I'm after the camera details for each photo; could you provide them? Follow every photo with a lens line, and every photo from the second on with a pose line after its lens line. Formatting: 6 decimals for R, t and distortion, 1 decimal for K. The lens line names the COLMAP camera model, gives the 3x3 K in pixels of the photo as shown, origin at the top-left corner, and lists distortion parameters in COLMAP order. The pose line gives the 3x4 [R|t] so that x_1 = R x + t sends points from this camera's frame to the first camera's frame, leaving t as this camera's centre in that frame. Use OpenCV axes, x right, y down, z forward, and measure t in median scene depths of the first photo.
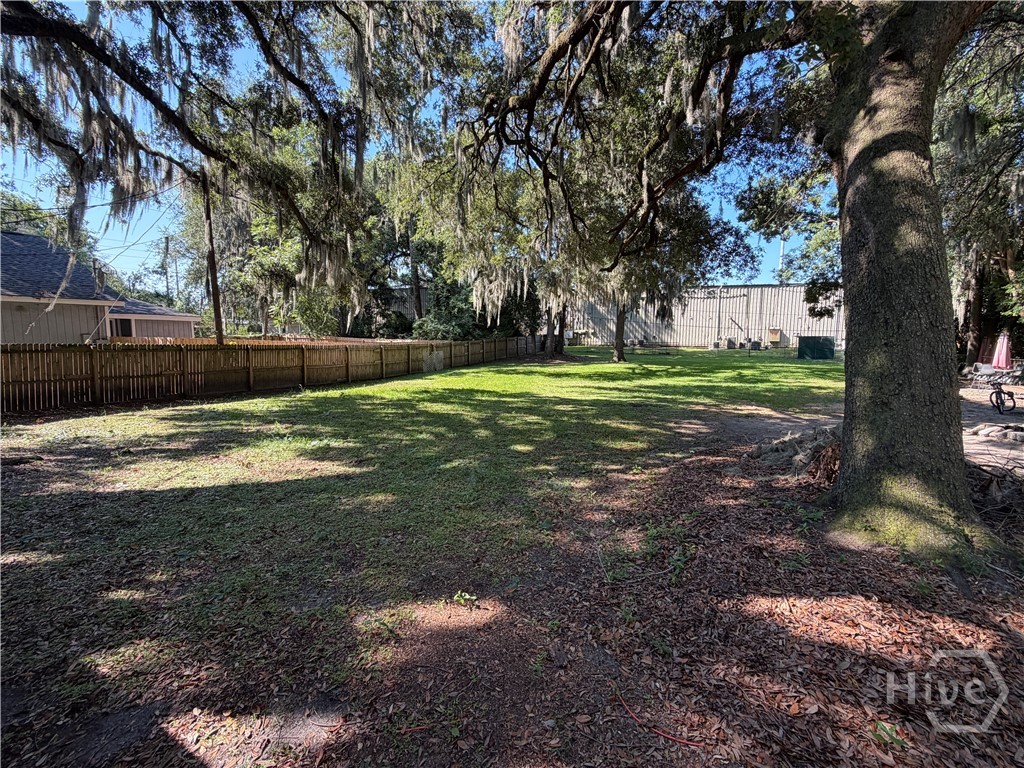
lens RADIAL K [[454.8, 0, 512.0], [0, 454.8, 384.0], [0, 0, 1]] dist [-0.002528, -0.000136]
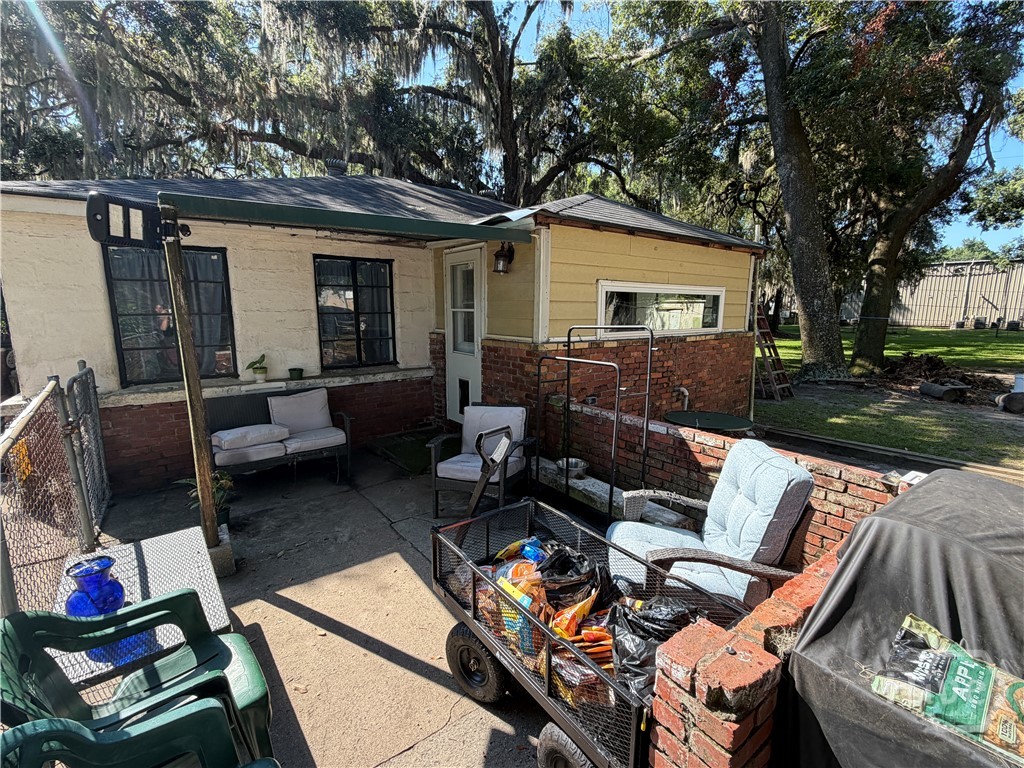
lens RADIAL K [[454.8, 0, 512.0], [0, 454.8, 384.0], [0, 0, 1]] dist [-0.002528, -0.000136]
pose [[0.911229, 0.058747, -0.407689, -0.017572], [-0.039989, 0.997719, 0.054388, 0.026929], [0.409954, -0.033257, 0.911500, -0.291945]]
